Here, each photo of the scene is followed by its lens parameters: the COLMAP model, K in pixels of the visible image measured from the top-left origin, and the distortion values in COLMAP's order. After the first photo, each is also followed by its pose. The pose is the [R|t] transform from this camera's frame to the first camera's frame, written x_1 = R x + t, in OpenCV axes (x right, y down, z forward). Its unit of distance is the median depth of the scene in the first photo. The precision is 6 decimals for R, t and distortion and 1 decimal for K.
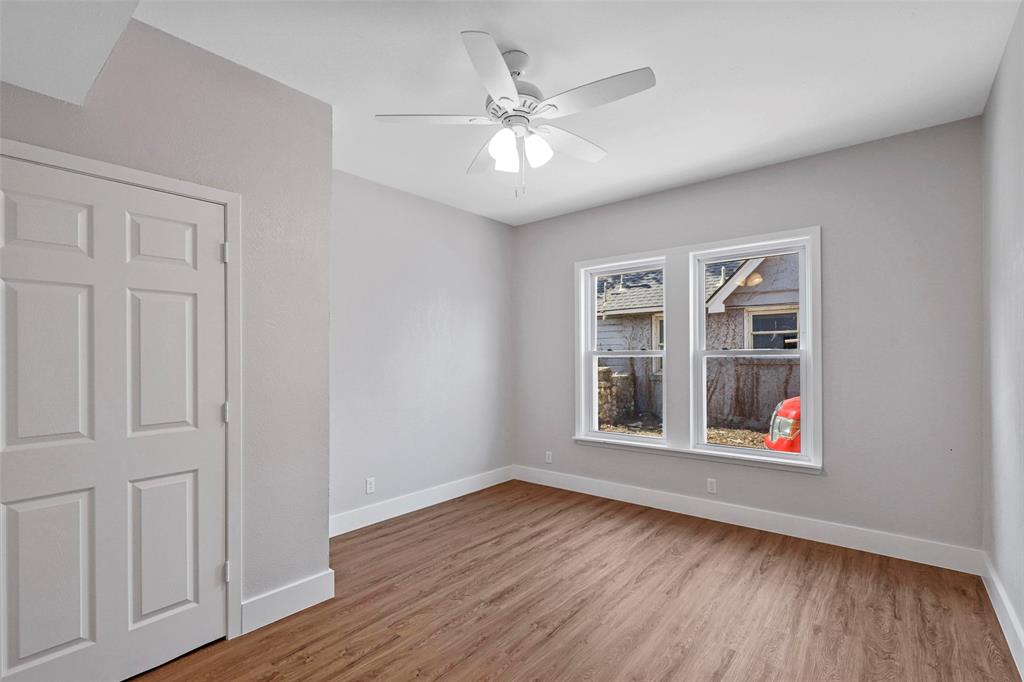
lens RADIAL K [[469.8, 0, 513.4], [0, 469.8, 349.5], [0, 0, 1]] dist [-0.011259, -0.000009]
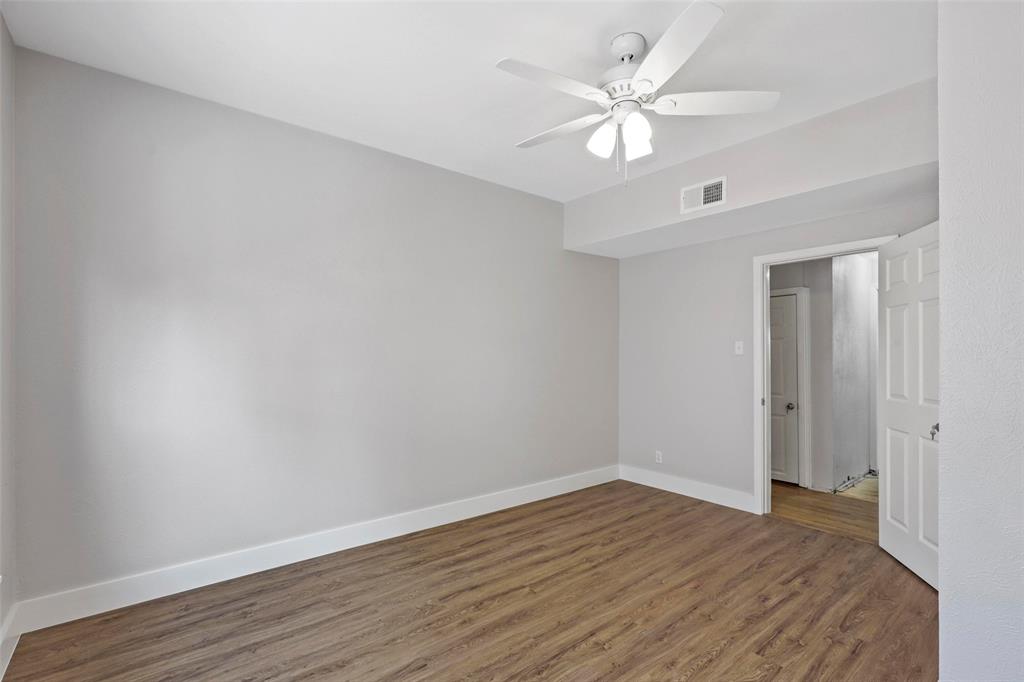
lens RADIAL K [[469.8, 0, 509.9], [0, 469.8, 344.8], [0, 0, 1]] dist [-0.011259, -0.000009]
pose [[-0.979007, 0.010241, 0.203569, 0.040579], [0.001986, 0.999169, -0.040716, 0.040324], [-0.203817, -0.039457, -0.978213, 2.020790]]
